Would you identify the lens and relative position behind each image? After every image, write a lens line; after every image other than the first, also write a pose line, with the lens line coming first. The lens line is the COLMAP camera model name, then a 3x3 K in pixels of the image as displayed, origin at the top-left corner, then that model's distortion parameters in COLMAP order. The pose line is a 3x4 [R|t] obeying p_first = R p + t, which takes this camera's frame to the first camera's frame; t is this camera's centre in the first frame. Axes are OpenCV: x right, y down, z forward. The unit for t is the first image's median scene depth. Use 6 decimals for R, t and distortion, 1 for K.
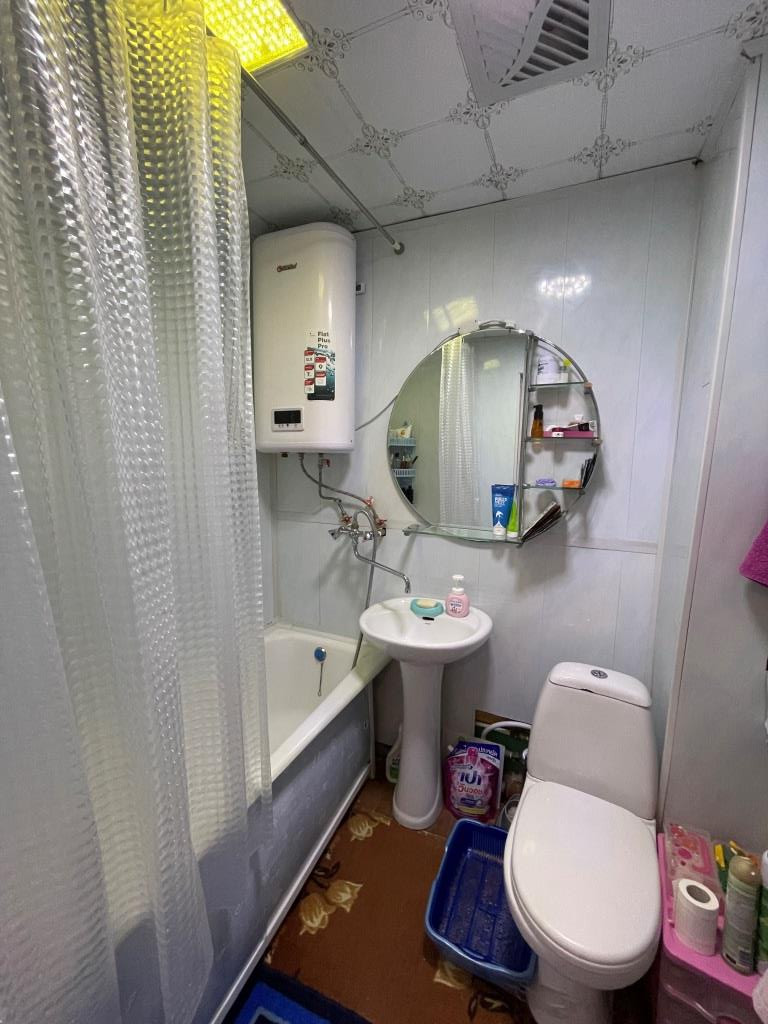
lens RADIAL K [[417.3, 0, 386.0], [0, 417.3, 510.9], [0, 0, 1]] dist [-0.005681, 0.002058]
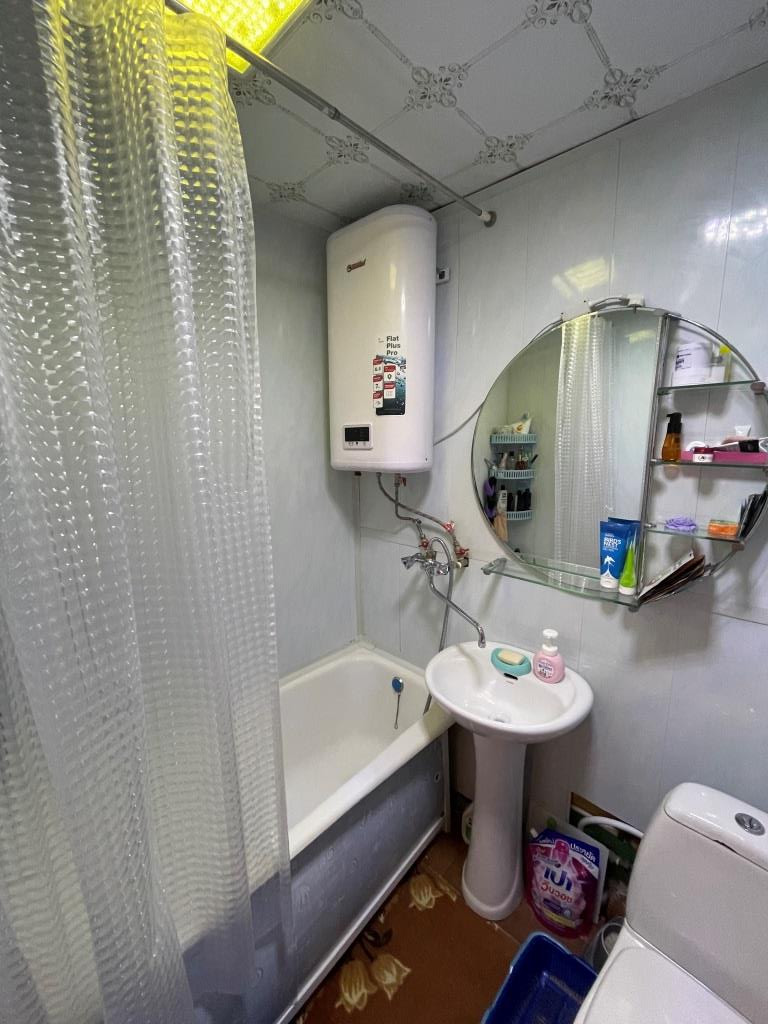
lens RADIAL K [[417.3, 0, 384.5], [0, 417.3, 511.4], [0, 0, 1]] dist [-0.005681, 0.002058]
pose [[0.944998, 0.033708, -0.325336, 0.126932], [-0.018672, 0.998613, 0.049230, -0.106029], [0.326544, -0.040448, 0.944316, 0.159030]]
